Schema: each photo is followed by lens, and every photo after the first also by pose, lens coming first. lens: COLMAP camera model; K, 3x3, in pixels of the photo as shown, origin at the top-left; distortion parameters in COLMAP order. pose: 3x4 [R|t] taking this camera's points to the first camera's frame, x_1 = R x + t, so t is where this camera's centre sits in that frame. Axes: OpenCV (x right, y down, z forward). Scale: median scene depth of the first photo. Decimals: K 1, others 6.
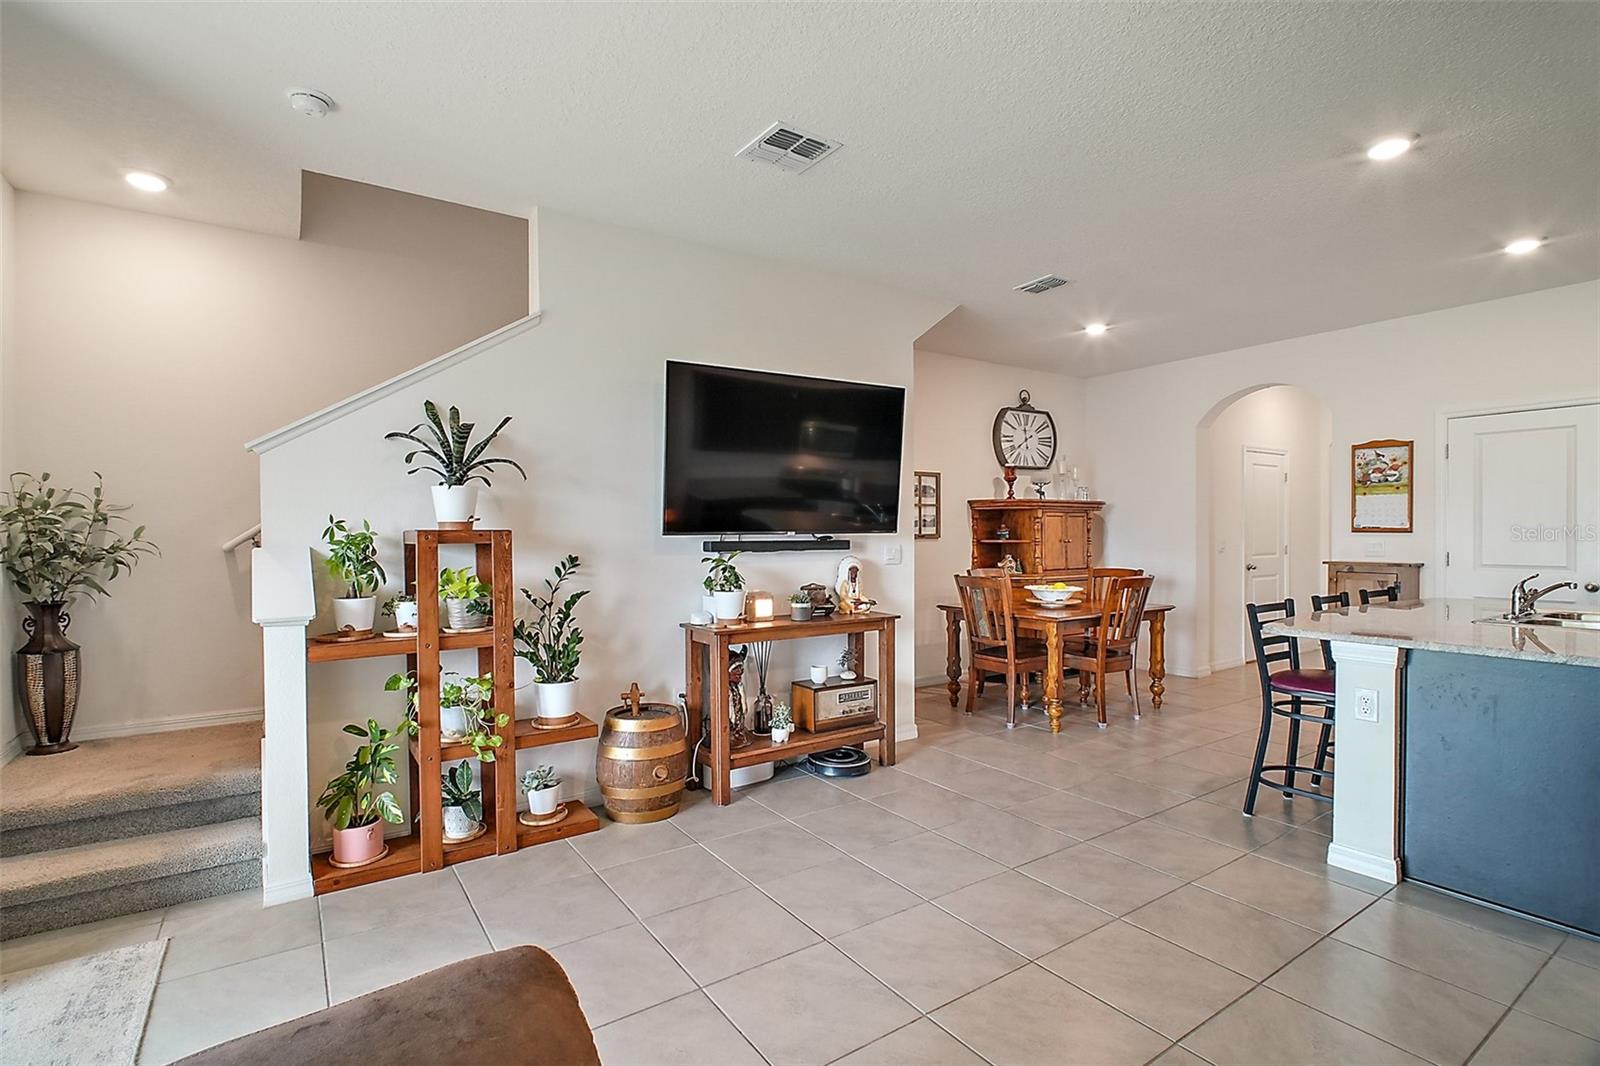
lens RADIAL K [[754.4, 0, 793.3], [0, 754.4, 540.8], [0, 0, 1]] dist [0.001295, -0.006060]
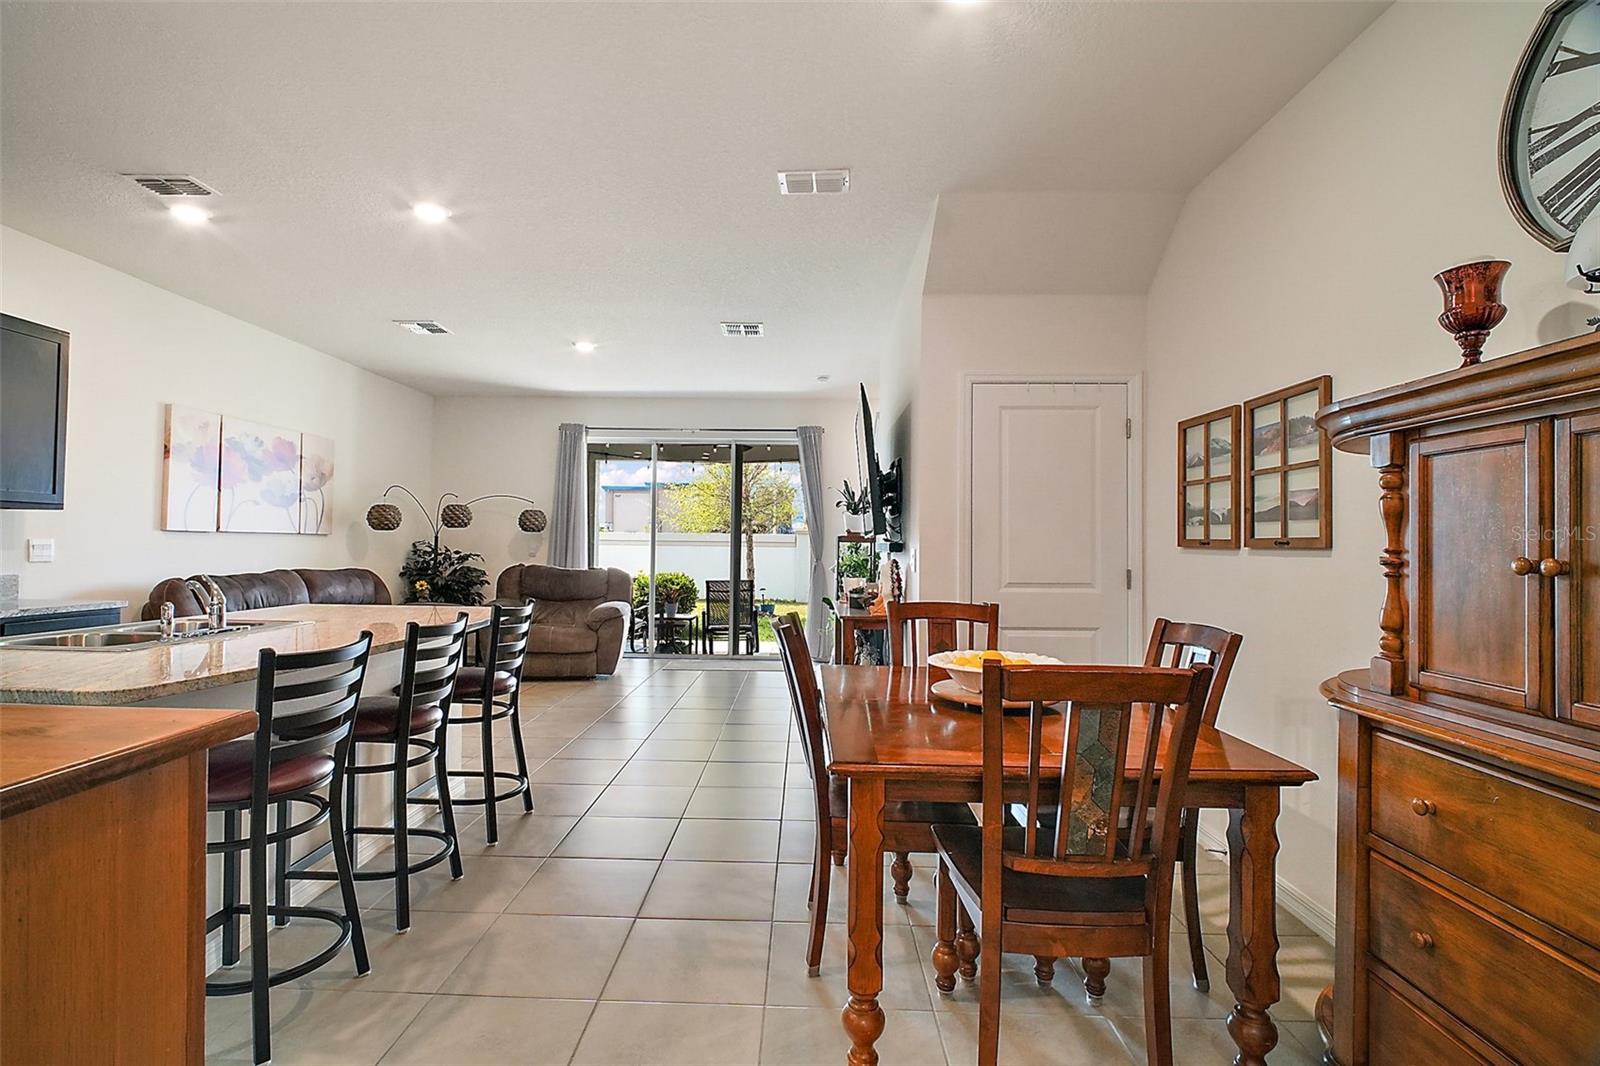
lens RADIAL K [[754.4, 0, 783.8], [0, 754.4, 536.3], [0, 0, 1]] dist [0.001295, -0.006060]
pose [[-0.586442, -0.013300, -0.809882, 0.983665], [-0.021335, 0.999772, -0.000970, -0.005129], [0.809710, 0.016710, -0.586592, 1.502699]]
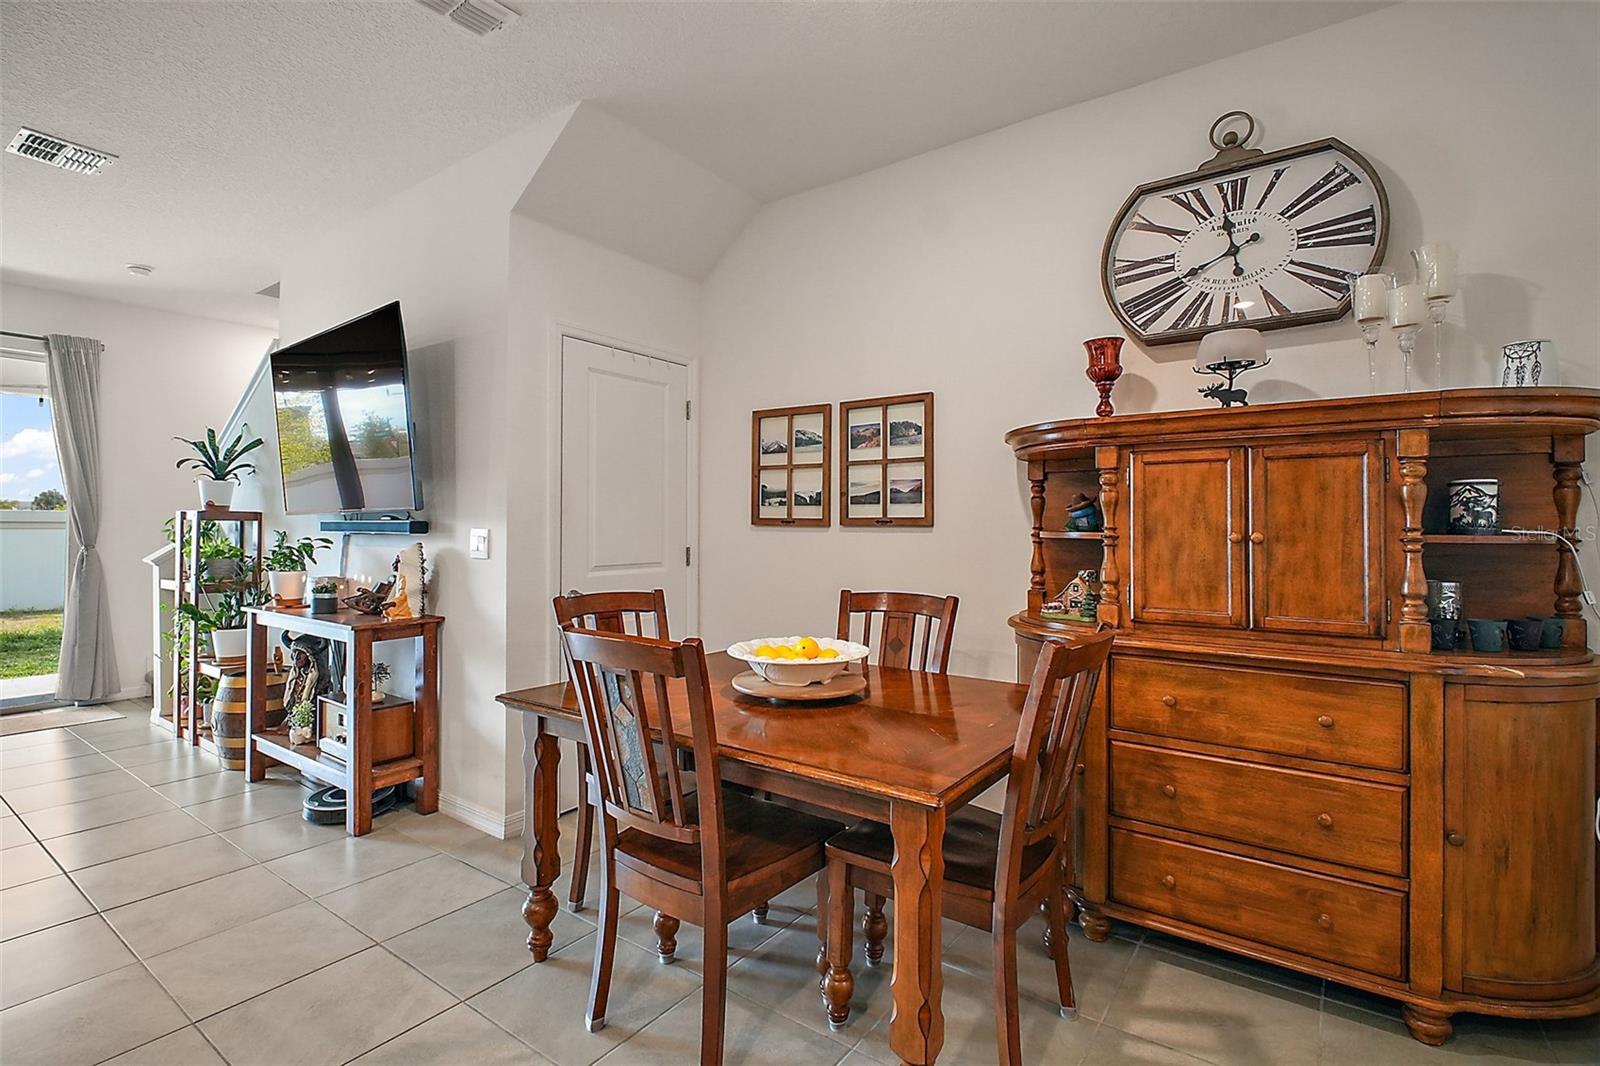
lens RADIAL K [[754.4, 0, 798.5], [0, 754.4, 517.4], [0, 0, 1]] dist [0.001295, -0.006060]
pose [[0.340057, -0.008701, -0.940365, 0.930732], [-0.018651, 0.999698, -0.015995, 0.000395], [0.940220, 0.022978, 0.339792, 1.131006]]
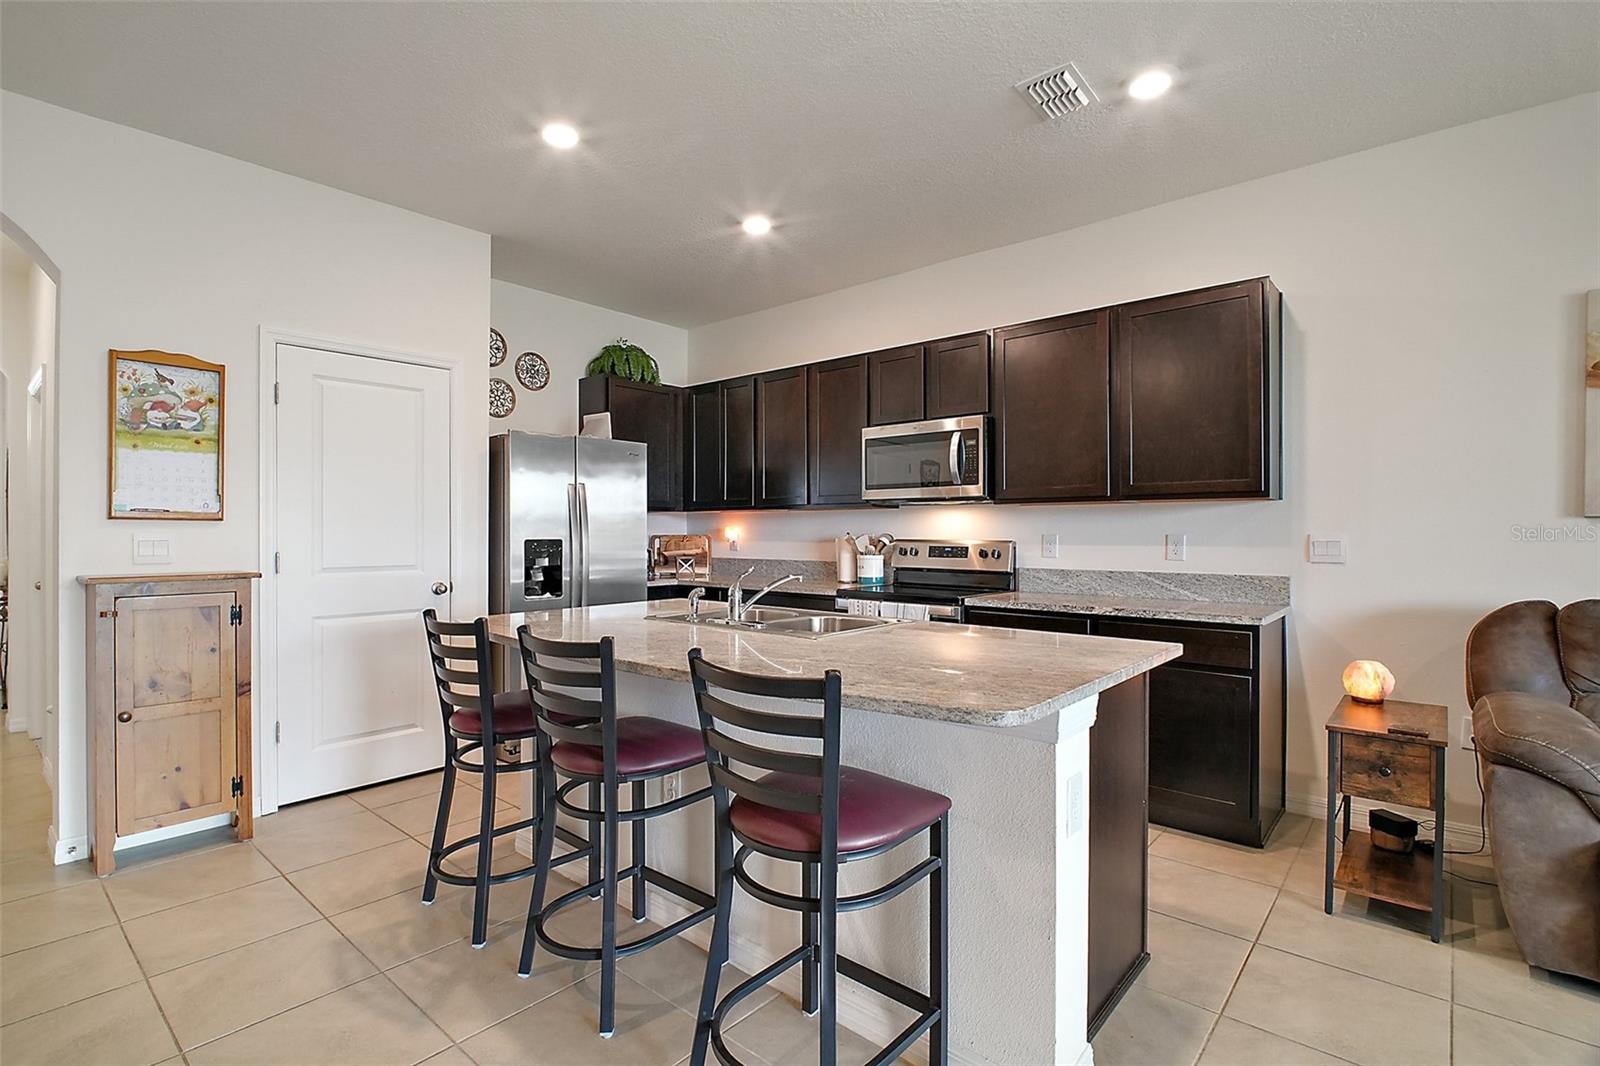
lens RADIAL K [[754.4, 0, 781.5], [0, 754.4, 528.8], [0, 0, 1]] dist [0.001295, -0.006060]
pose [[-0.249385, 0.008708, 0.968365, 0.172653], [0.015504, 0.999867, -0.004998, 0.006965], [-0.968280, 0.013767, -0.249487, 0.898367]]
